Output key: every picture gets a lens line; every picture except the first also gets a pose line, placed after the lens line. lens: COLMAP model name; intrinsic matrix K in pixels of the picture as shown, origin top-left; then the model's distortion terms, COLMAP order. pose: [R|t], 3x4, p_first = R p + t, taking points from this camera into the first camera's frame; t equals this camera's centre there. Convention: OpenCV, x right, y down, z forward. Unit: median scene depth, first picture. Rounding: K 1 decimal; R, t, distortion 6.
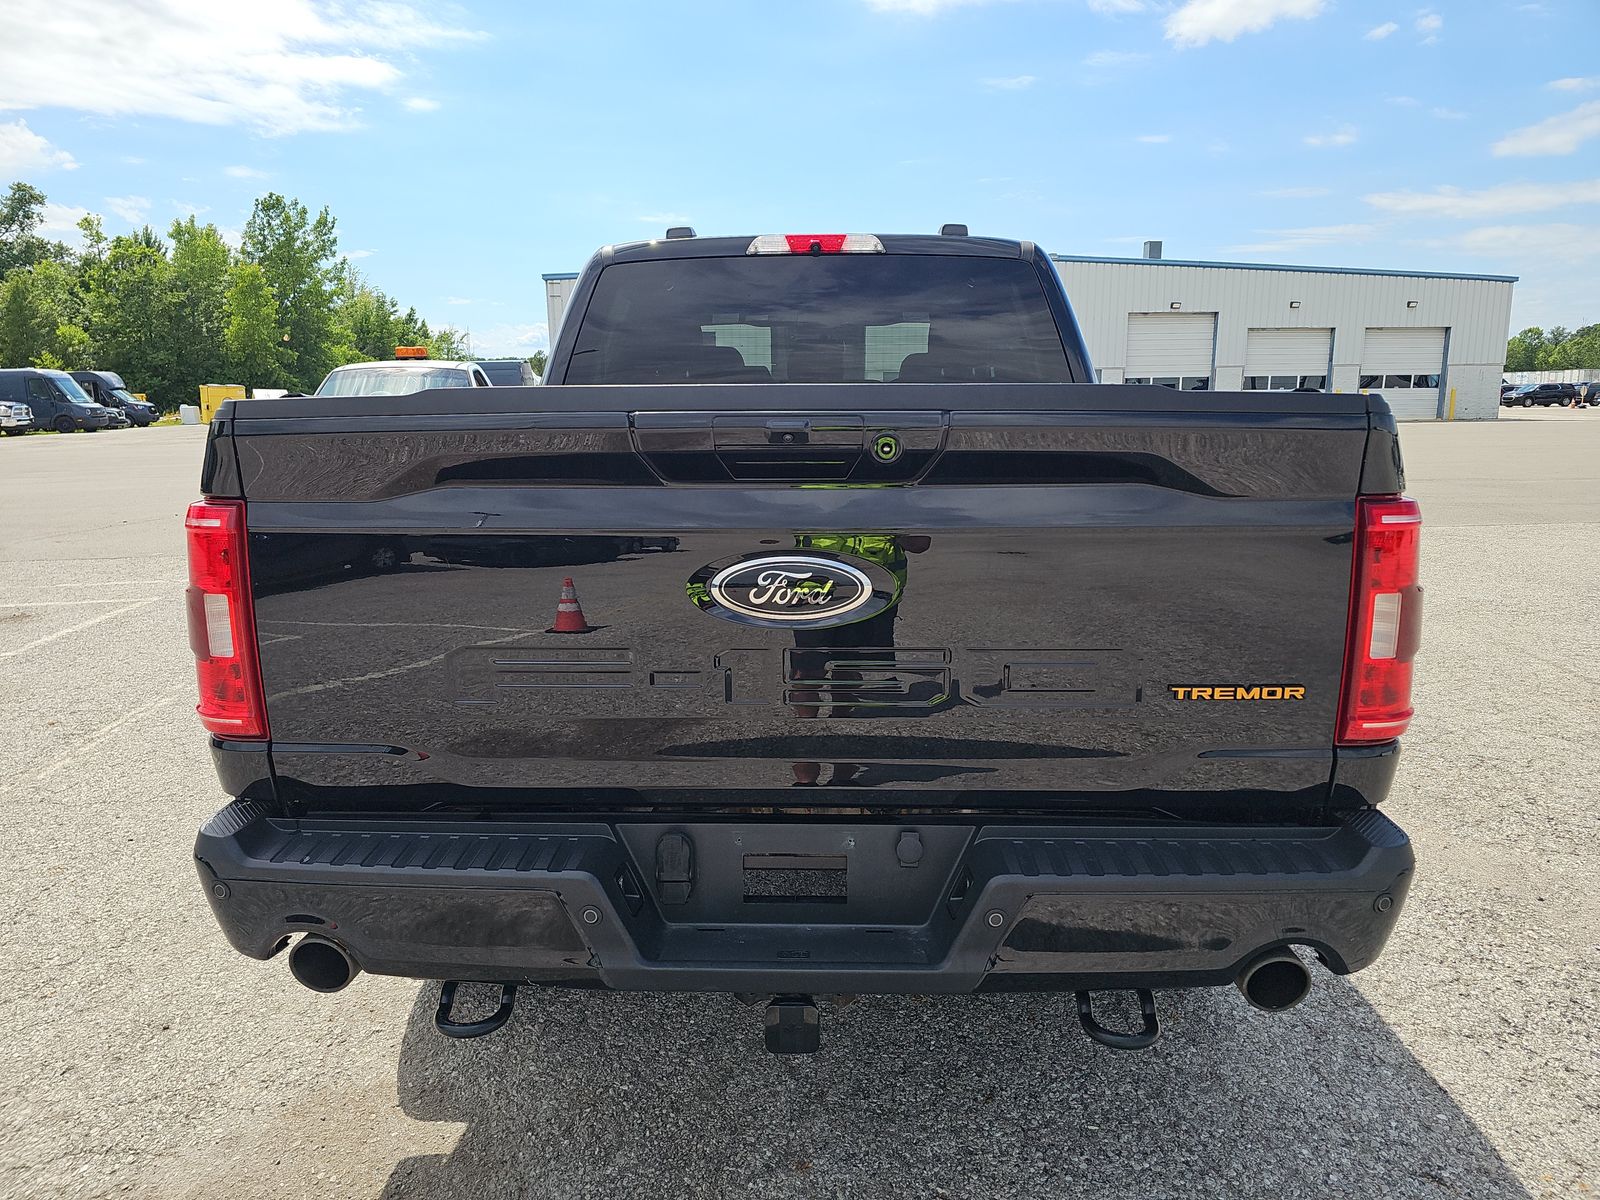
lens RADIAL K [[1031.0, 0, 772.1], [0, 1031.0, 580.6], [0, 0, 1]] dist [0.055702, -0.053865]
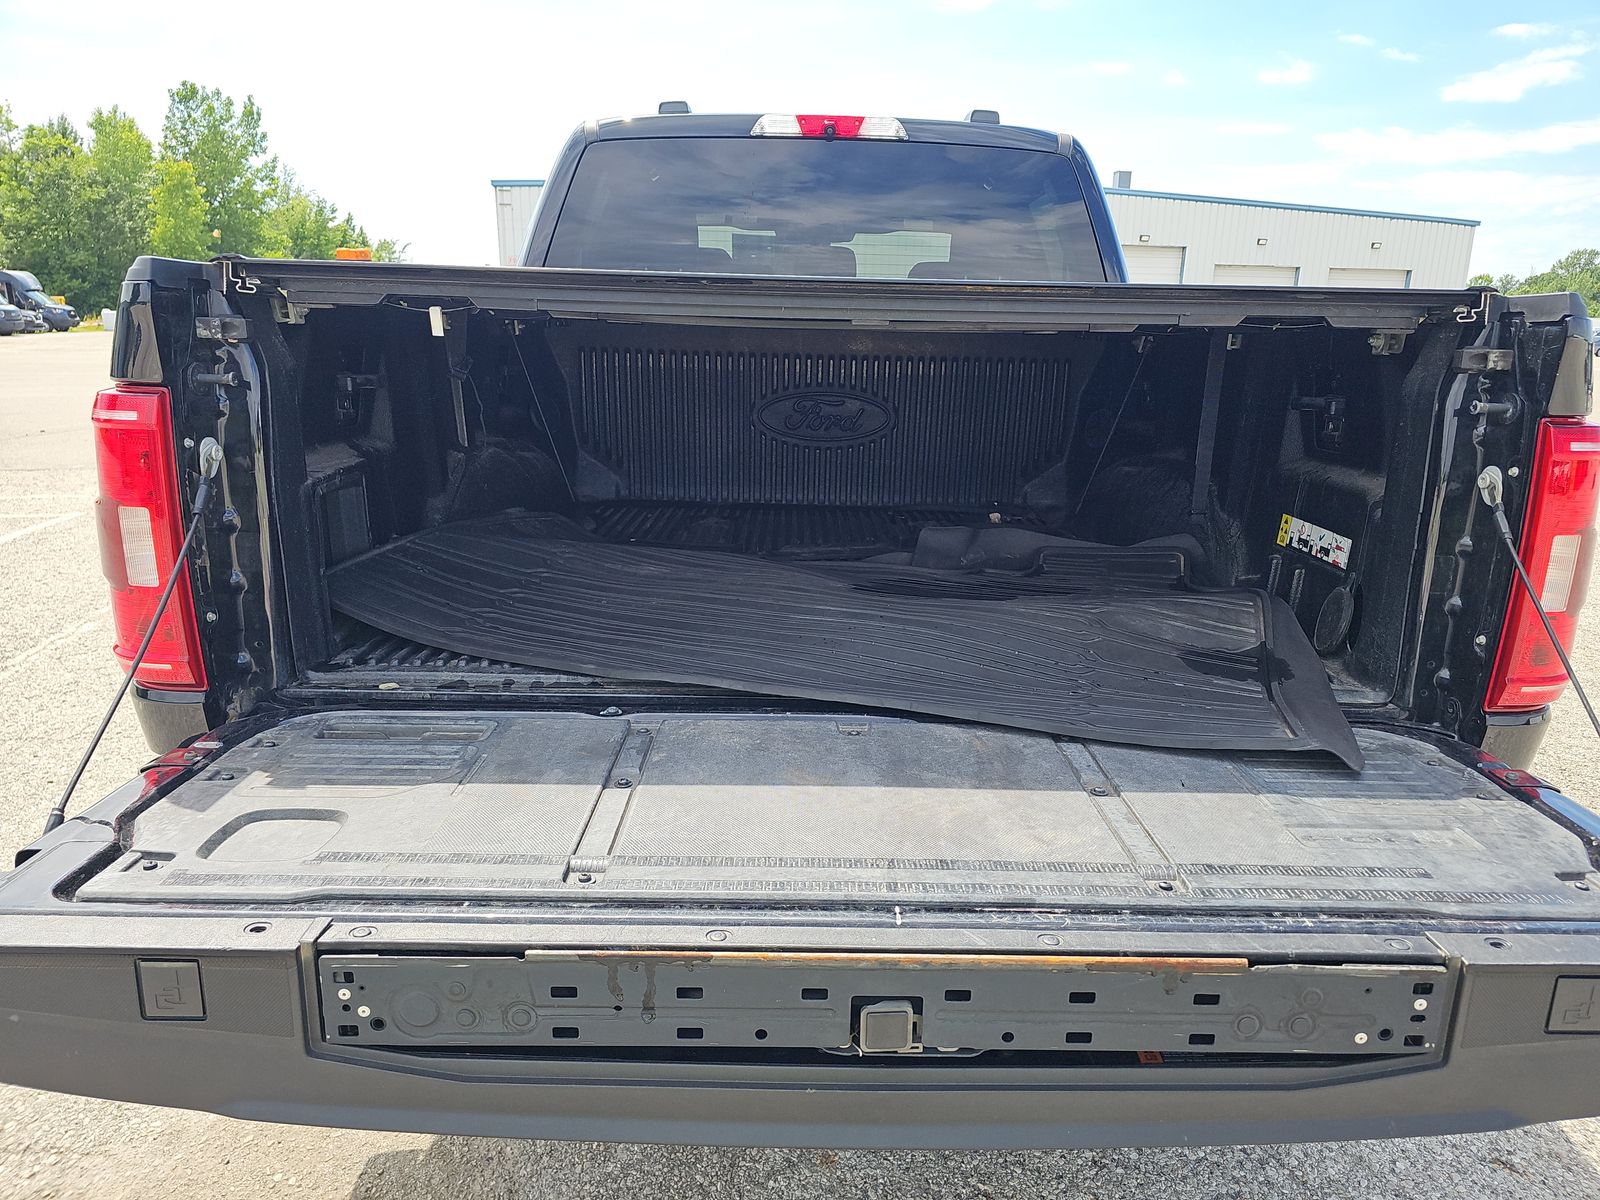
lens RADIAL K [[1041.1, 0, 783.5], [0, 1041.1, 586.9], [0, 0, 1]] dist [0.035674, -0.035910]
pose [[0.998274, 0.016763, 0.056292, -0.063704], [-0.020836, 0.997145, 0.072573, 0.004197], [-0.054915, -0.073620, 0.995773, 0.131589]]
